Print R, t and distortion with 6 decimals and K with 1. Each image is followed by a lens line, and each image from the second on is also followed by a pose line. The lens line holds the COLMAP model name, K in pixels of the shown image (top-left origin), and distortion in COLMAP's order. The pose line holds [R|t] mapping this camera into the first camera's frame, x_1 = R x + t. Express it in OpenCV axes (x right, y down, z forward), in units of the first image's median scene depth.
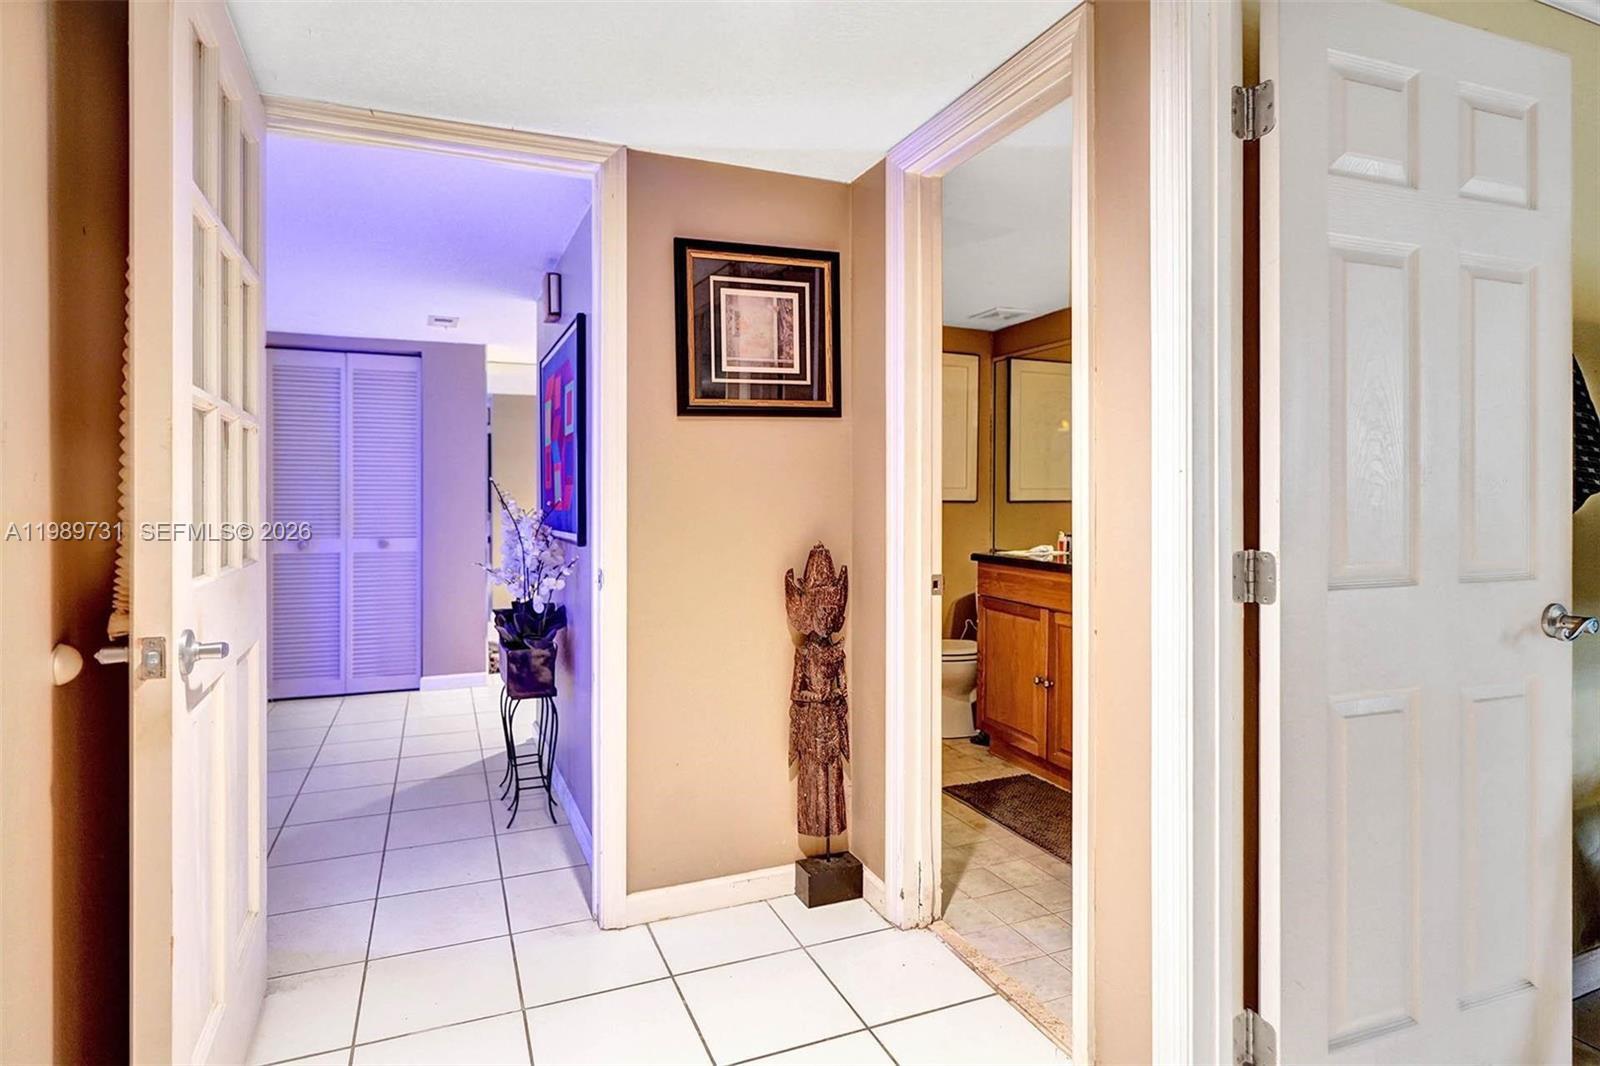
lens RADIAL K [[775.2, 0, 771.1], [0, 775.2, 493.9], [0, 0, 1]] dist [-0.000644, -0.000127]
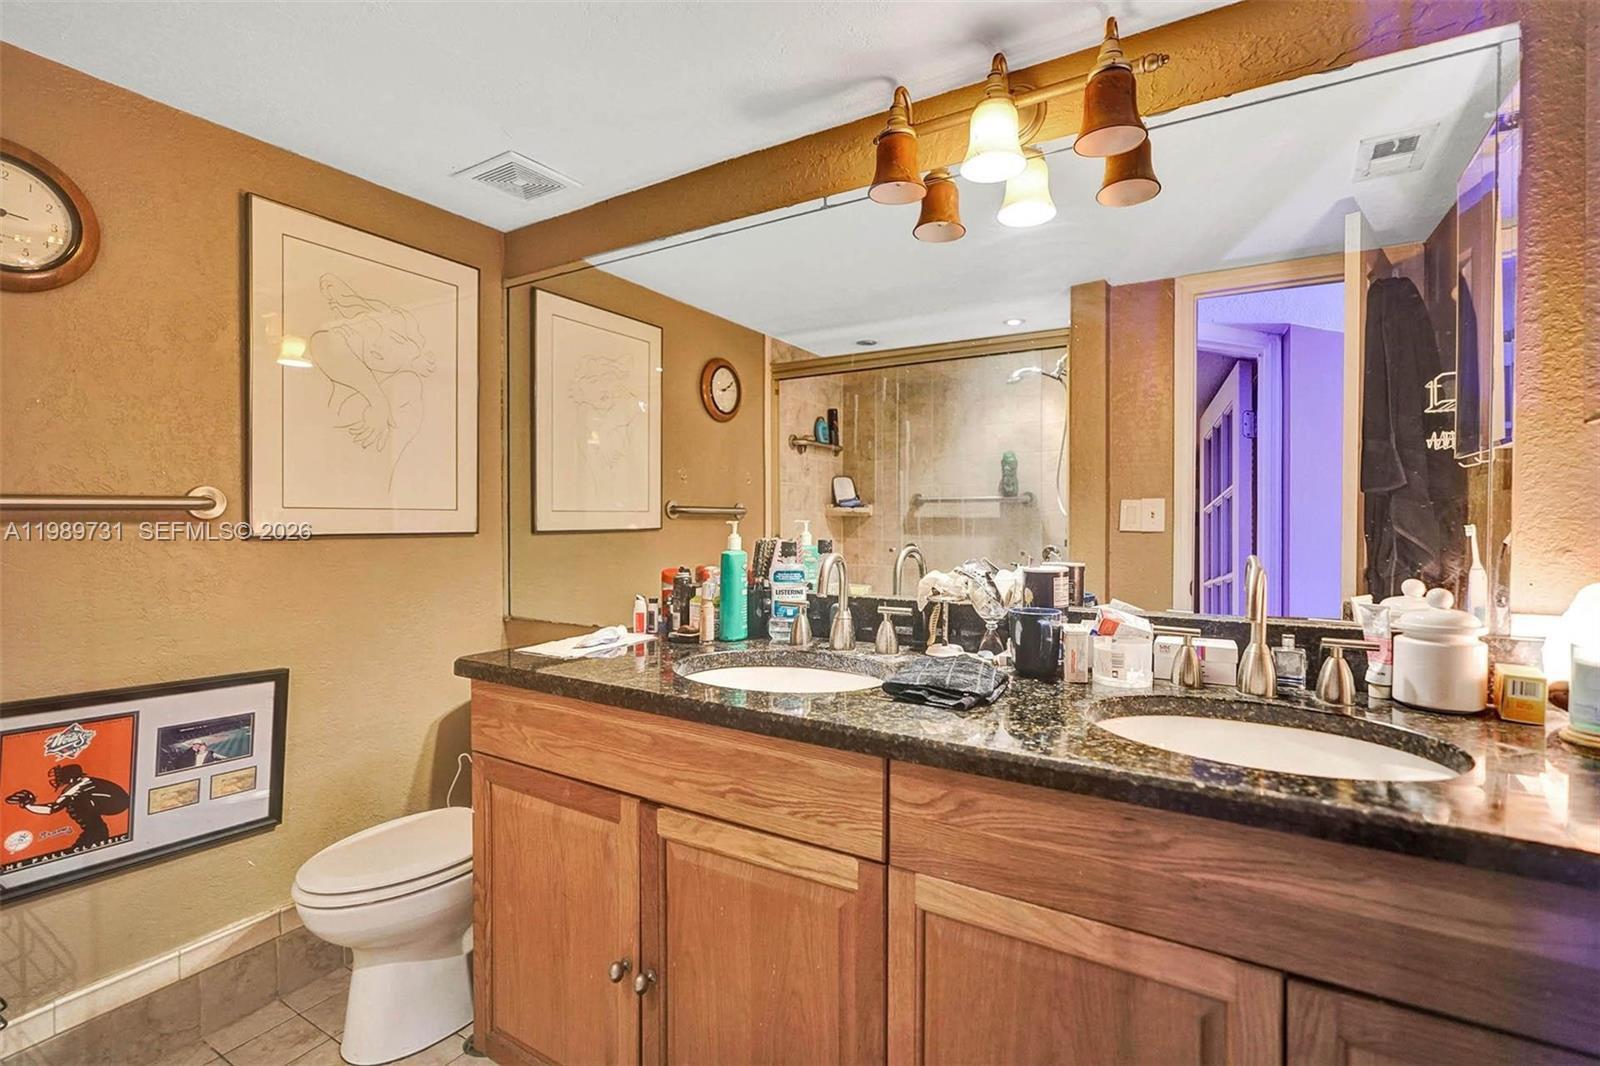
lens RADIAL K [[763.0, 0, 803.2], [0, 763.0, 527.2], [0, 0, 1]] dist [-0.016554, 0.010430]
pose [[0.798351, -0.014524, 0.602017, 0.151489], [-0.000265, 0.999701, 0.024470, -0.010559], [-0.602192, -0.019695, 0.798108, 0.518316]]
